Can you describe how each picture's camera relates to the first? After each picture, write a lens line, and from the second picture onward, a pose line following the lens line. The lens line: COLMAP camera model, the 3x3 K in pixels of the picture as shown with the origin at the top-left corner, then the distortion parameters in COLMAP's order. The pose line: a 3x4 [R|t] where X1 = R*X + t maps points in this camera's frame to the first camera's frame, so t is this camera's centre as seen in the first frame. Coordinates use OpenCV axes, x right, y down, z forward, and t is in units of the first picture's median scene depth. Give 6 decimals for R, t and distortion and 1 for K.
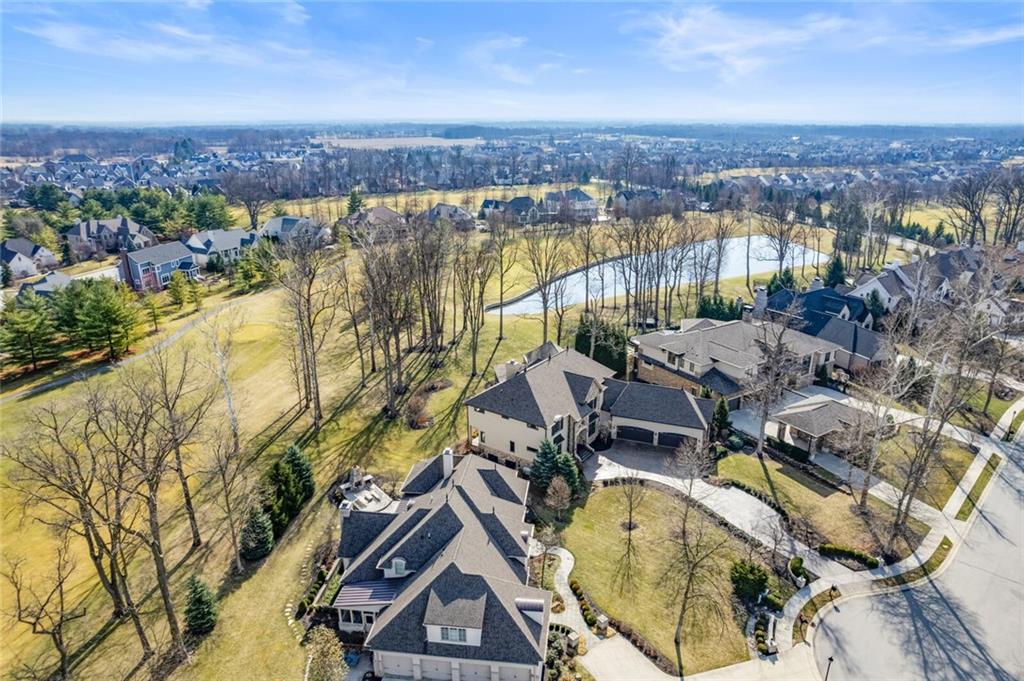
lens RADIAL K [[666.1, 0, 512.0], [0, 666.1, 340.5], [0, 0, 1]] dist [-0.075142, 0.068887]
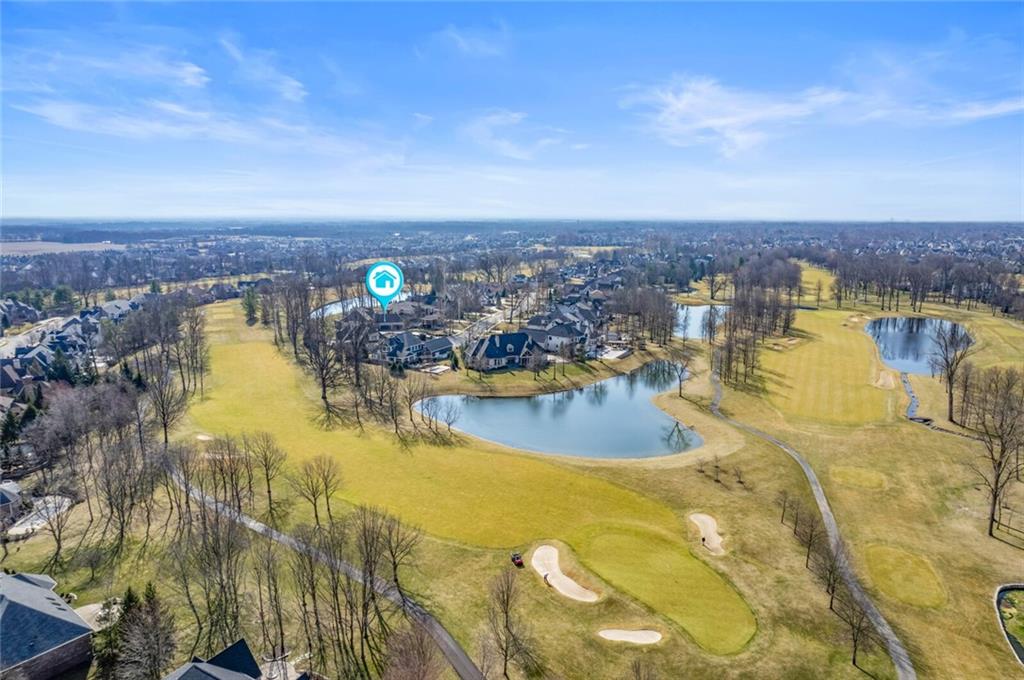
lens RADIAL K [[672.3, 0, 512.0], [0, 672.3, 340.0], [0, 0, 1]] dist [-0.005973, -0.001278]
pose [[0.844556, -0.099208, 0.526197, -0.926619], [0.172411, 0.980737, -0.091817, 0.529139], [-0.506952, 0.168266, 0.845391, -1.930587]]
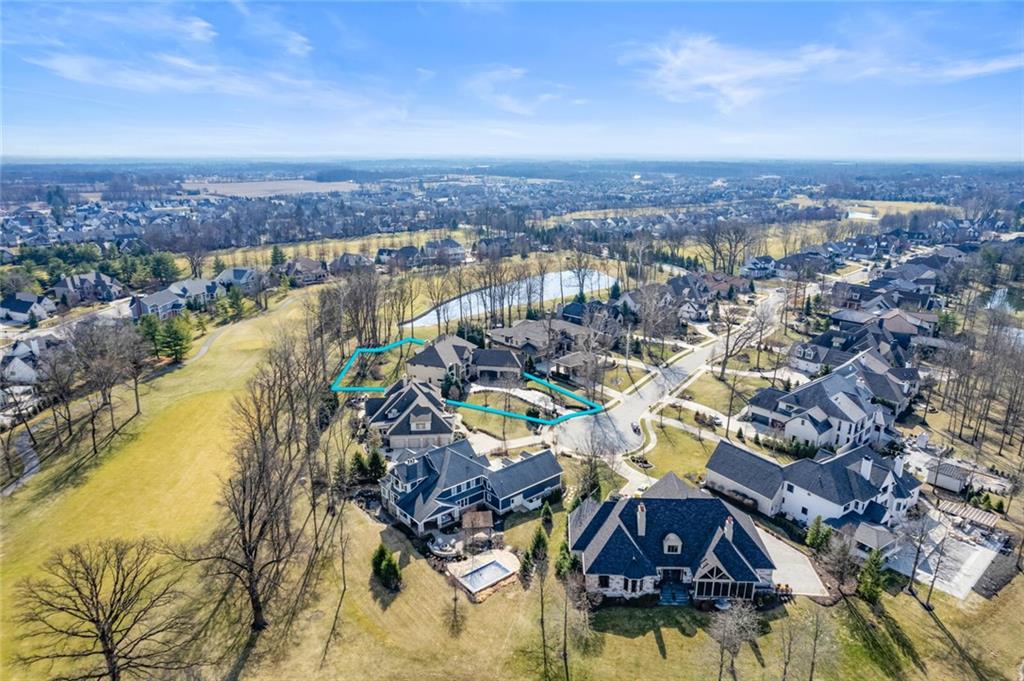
lens RADIAL K [[666.1, 0, 512.0], [0, 666.1, 340.5], [0, 0, 1]] dist [-0.075142, 0.068887]
pose [[0.981064, -0.052994, 0.186293, -0.097189], [0.061991, 0.997159, -0.042800, 0.104738], [-0.183495, 0.053538, 0.981562, -0.833059]]
